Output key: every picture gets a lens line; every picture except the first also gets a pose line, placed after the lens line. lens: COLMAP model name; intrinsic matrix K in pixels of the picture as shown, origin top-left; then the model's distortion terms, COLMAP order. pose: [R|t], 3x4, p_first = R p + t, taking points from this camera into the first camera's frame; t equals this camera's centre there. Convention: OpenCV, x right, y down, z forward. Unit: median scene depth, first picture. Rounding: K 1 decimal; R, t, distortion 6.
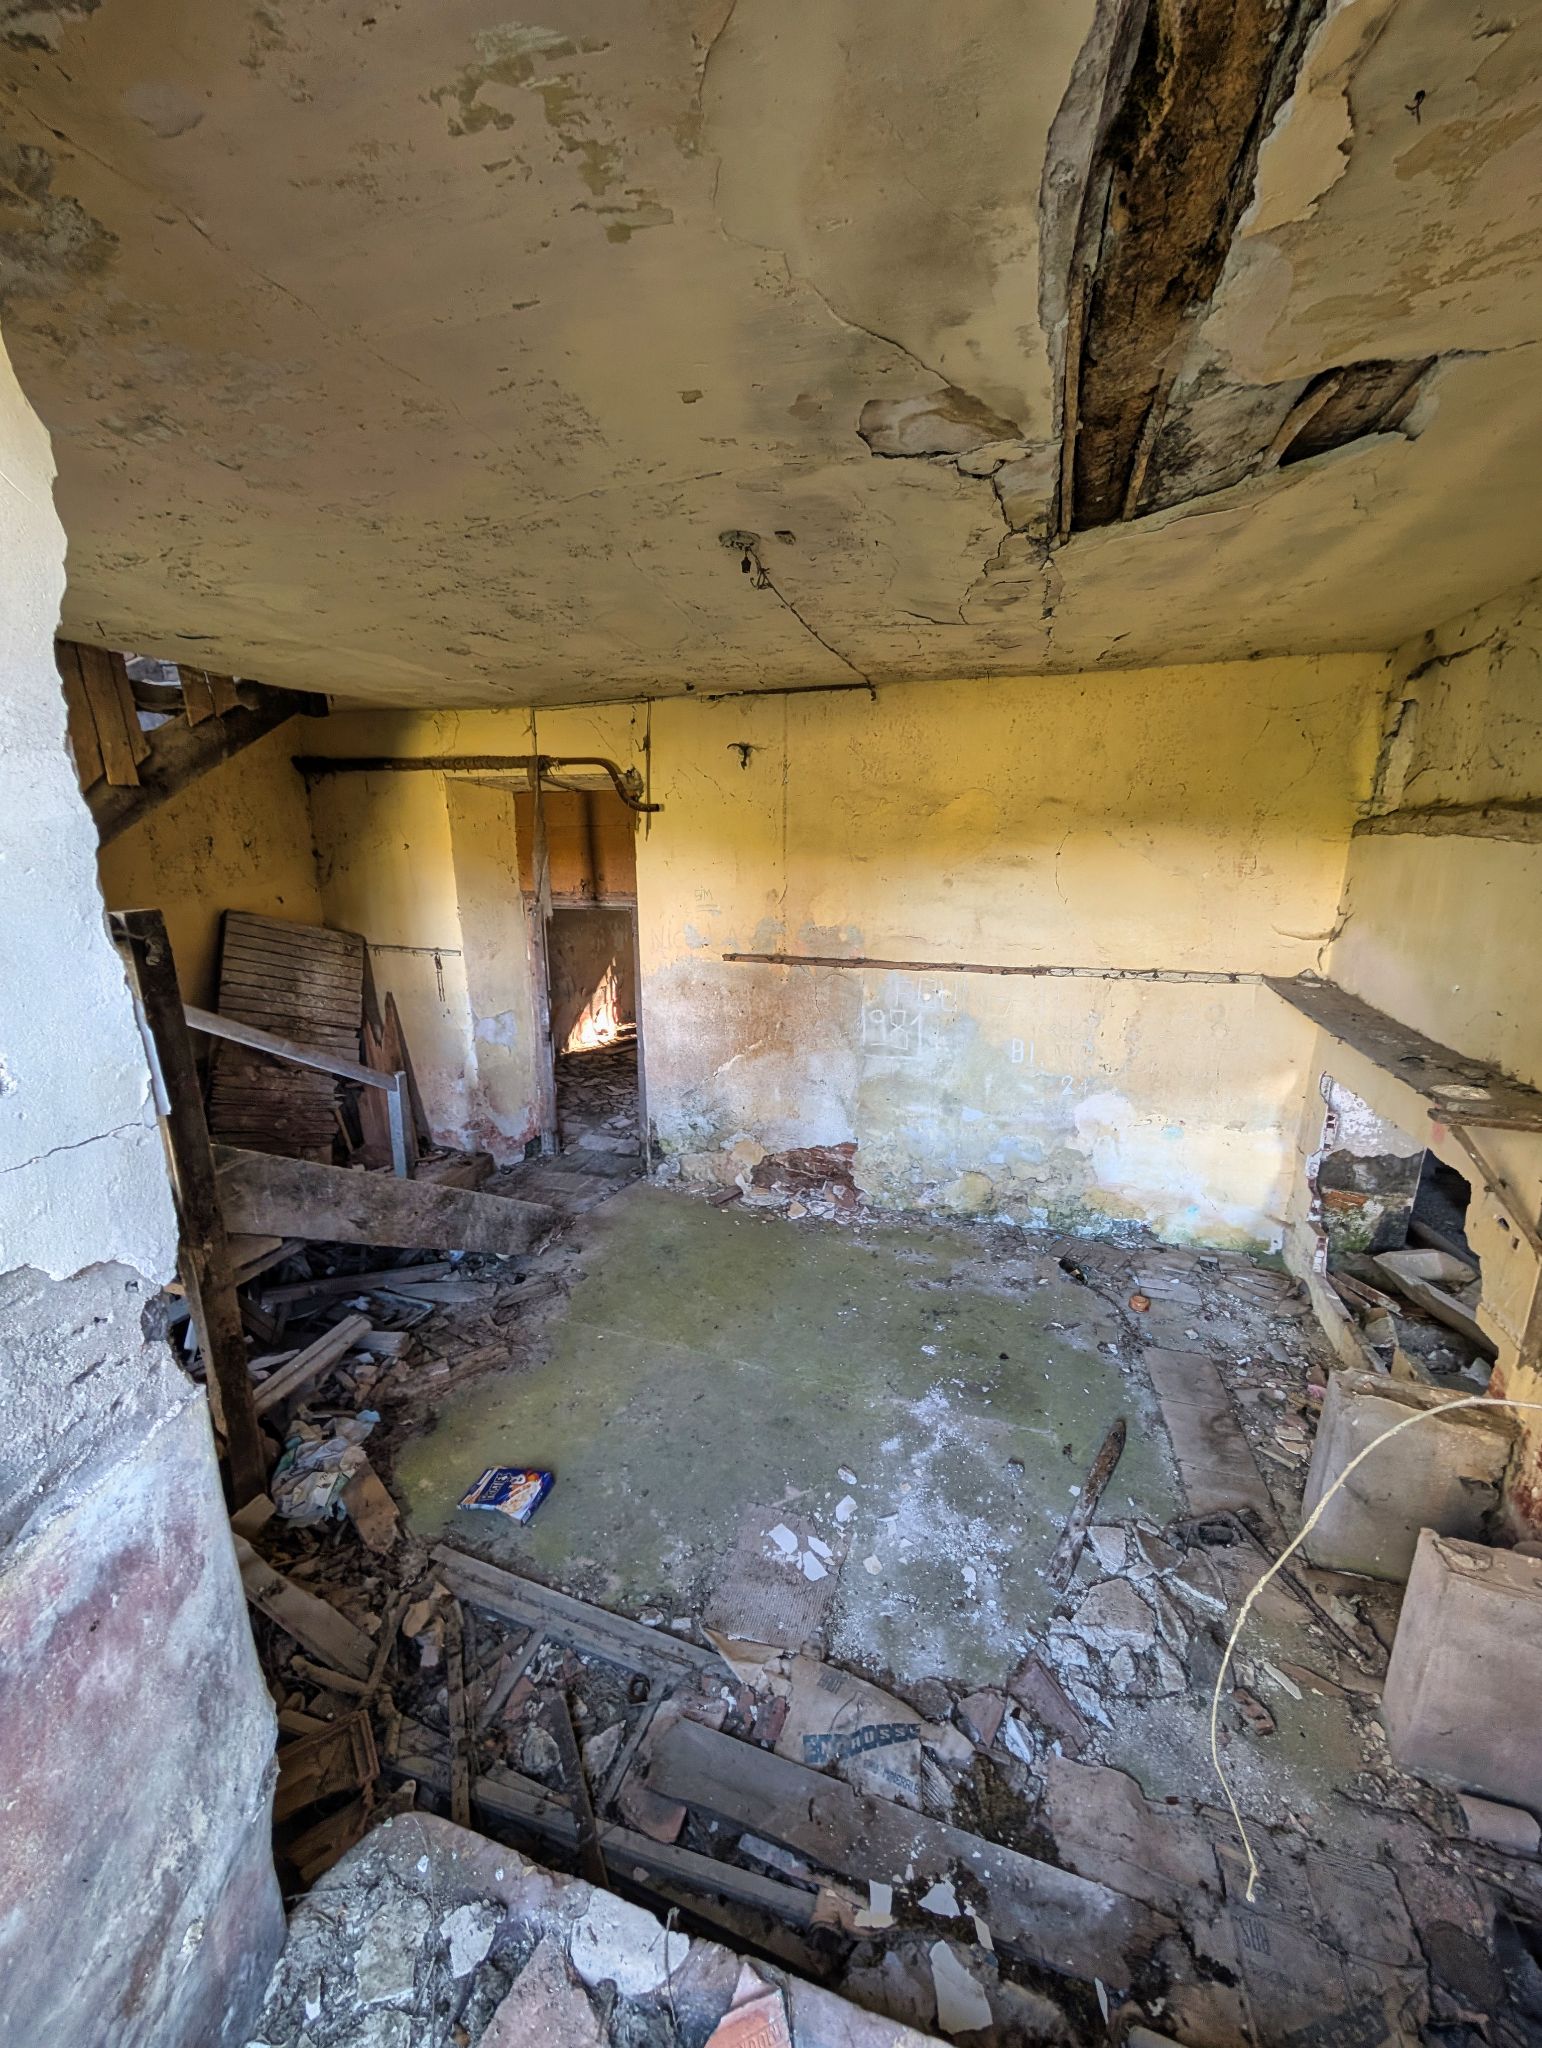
lens RADIAL K [[777.3, 0, 758.0], [0, 777.3, 1023.7], [0, 0, 1]] dist [0.000862, -0.000167]
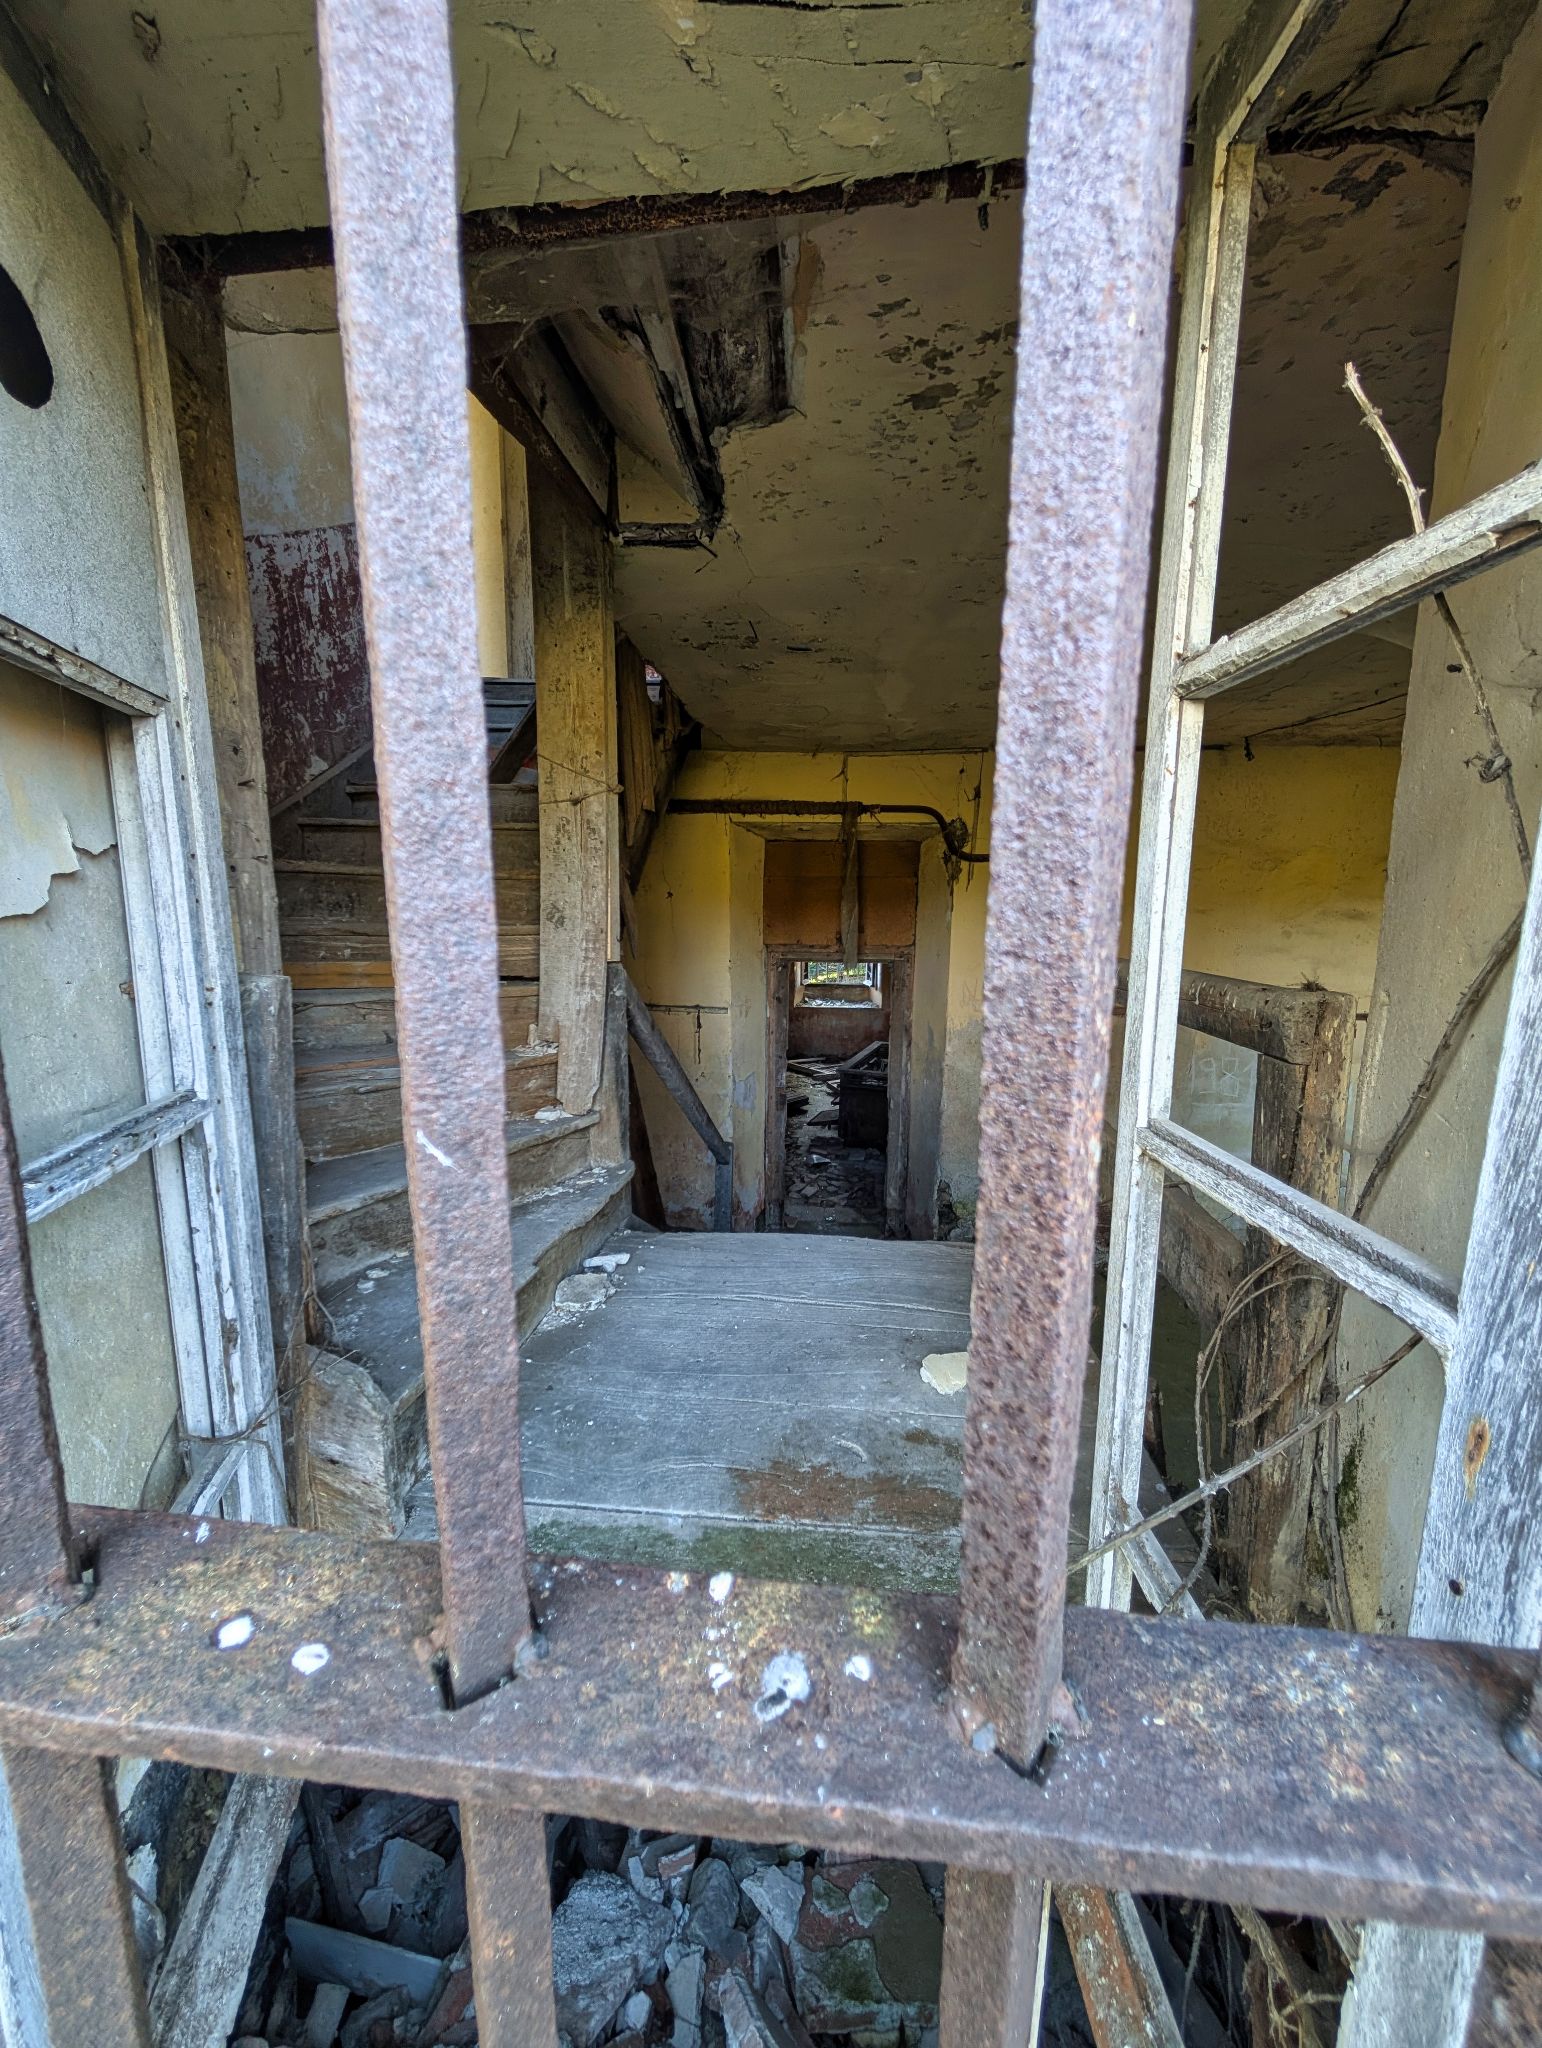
lens RADIAL K [[777.3, 0, 758.0], [0, 777.3, 1023.7], [0, 0, 1]] dist [0.000862, -0.000167]
pose [[0.979566, -0.017459, 0.200364, -0.588043], [0.033571, 0.996443, -0.077298, -0.003424], [-0.198302, 0.082445, 0.976667, 0.111909]]
